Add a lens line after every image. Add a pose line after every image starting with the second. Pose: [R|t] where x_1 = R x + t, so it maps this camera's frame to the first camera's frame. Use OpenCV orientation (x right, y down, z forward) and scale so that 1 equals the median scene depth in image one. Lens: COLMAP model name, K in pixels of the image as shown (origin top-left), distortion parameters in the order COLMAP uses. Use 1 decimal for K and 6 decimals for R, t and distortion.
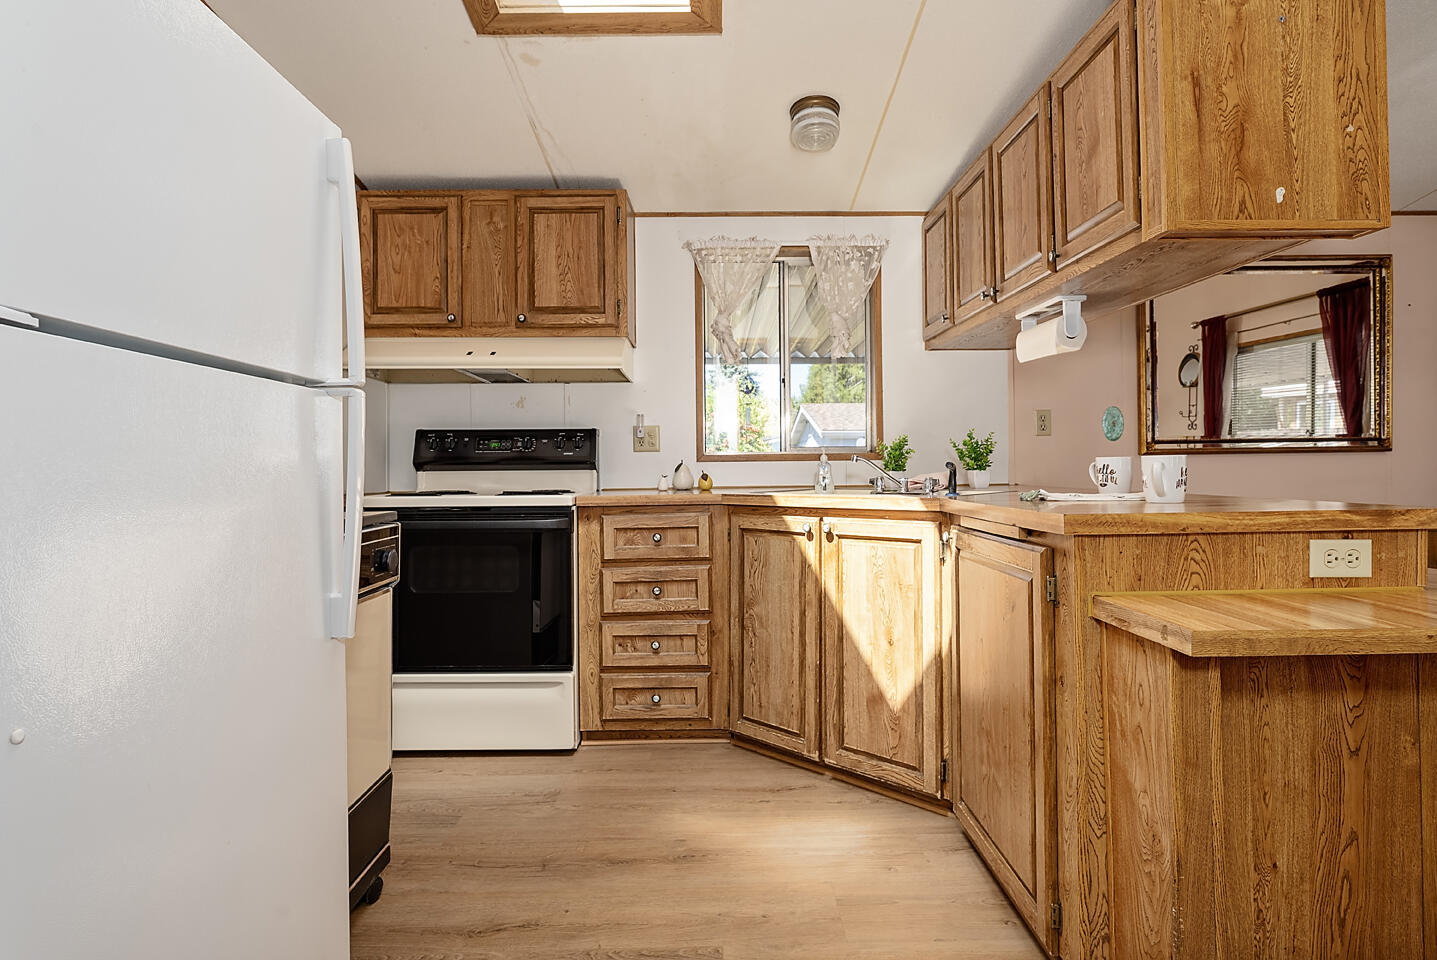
lens RADIAL K [[756.6, 0, 719.2], [0, 756.6, 461.5], [0, 0, 1]] dist [-0.012833, 0.001511]
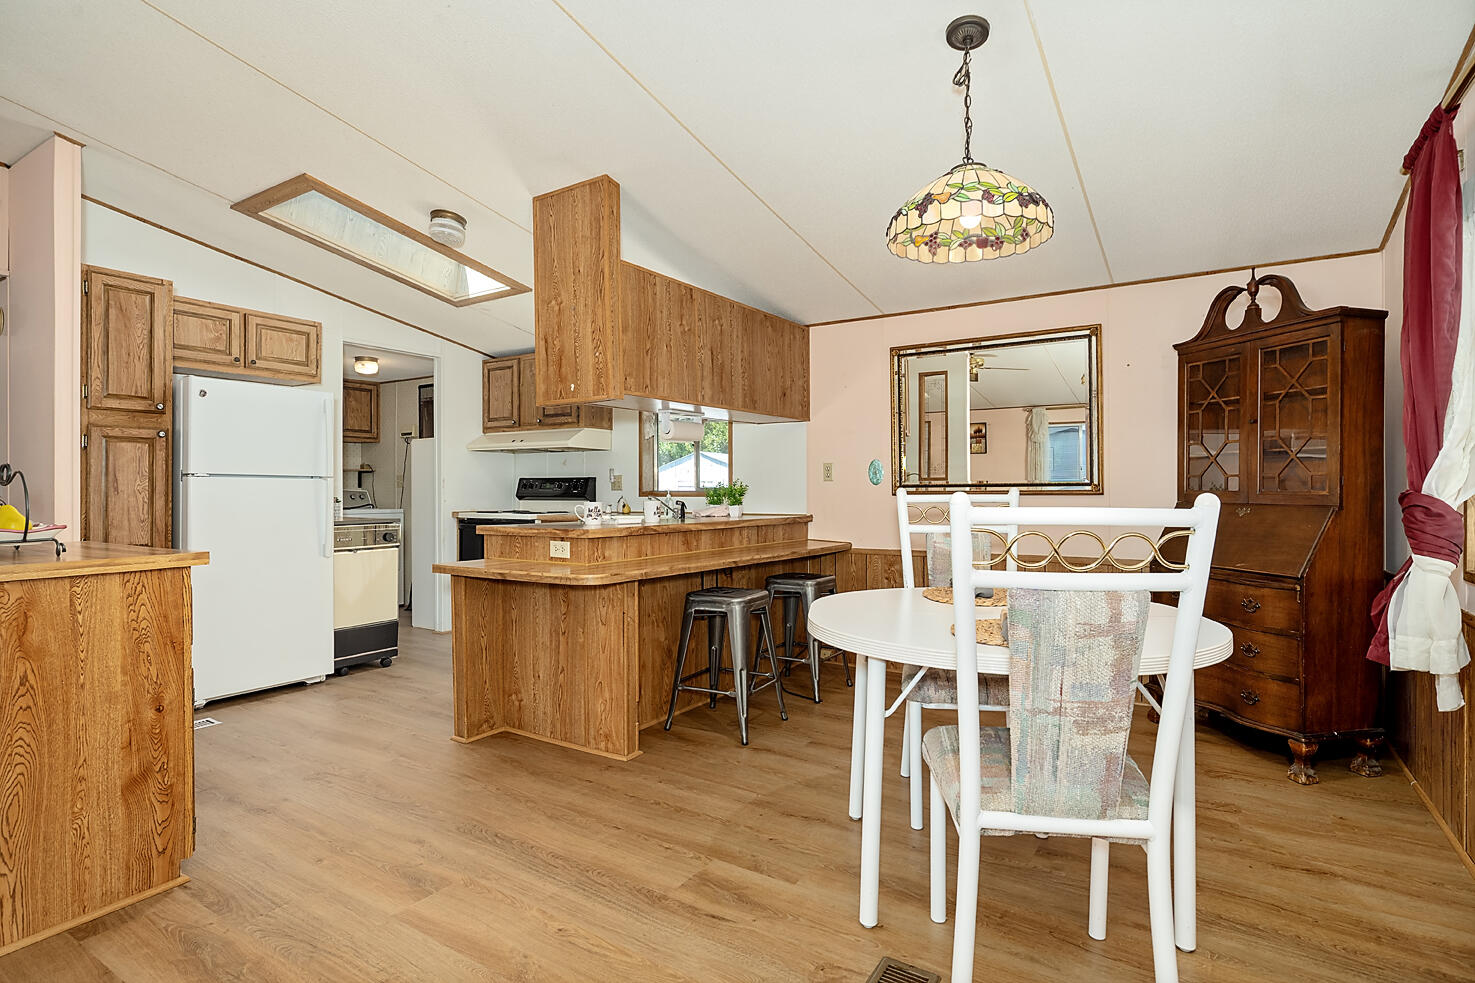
lens RADIAL K [[752.8, 0, 730.0], [0, 752.8, 488.8], [0, 0, 1]] dist [-0.013096, 0.001898]
pose [[0.827139, 0.007601, -0.561946, 2.385687], [-0.002468, 0.999948, 0.009893, -0.076877], [0.561992, -0.006796, 0.827115, -0.585819]]
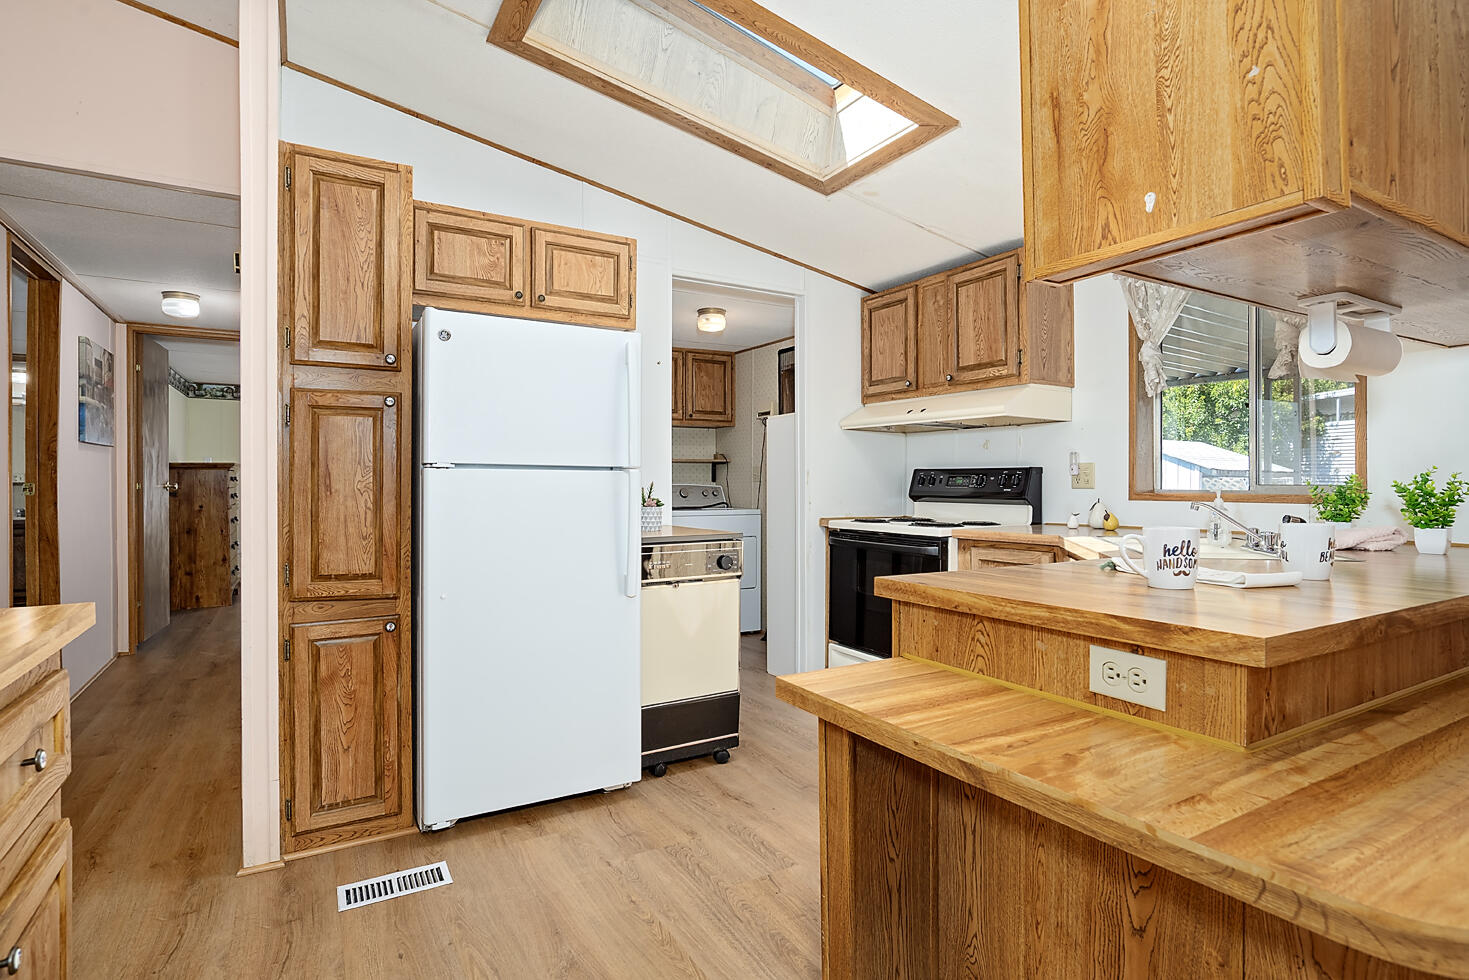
lens RADIAL K [[748.1, 0, 752.3], [0, 748.1, 484.0], [0, 0, 1]] dist [-0.017080, 0.000606]
pose [[0.507259, 0.011788, -0.861713, 1.198844], [0.000619, 0.999901, 0.014043, -0.075709], [0.861794, -0.007656, 0.507201, 0.255531]]
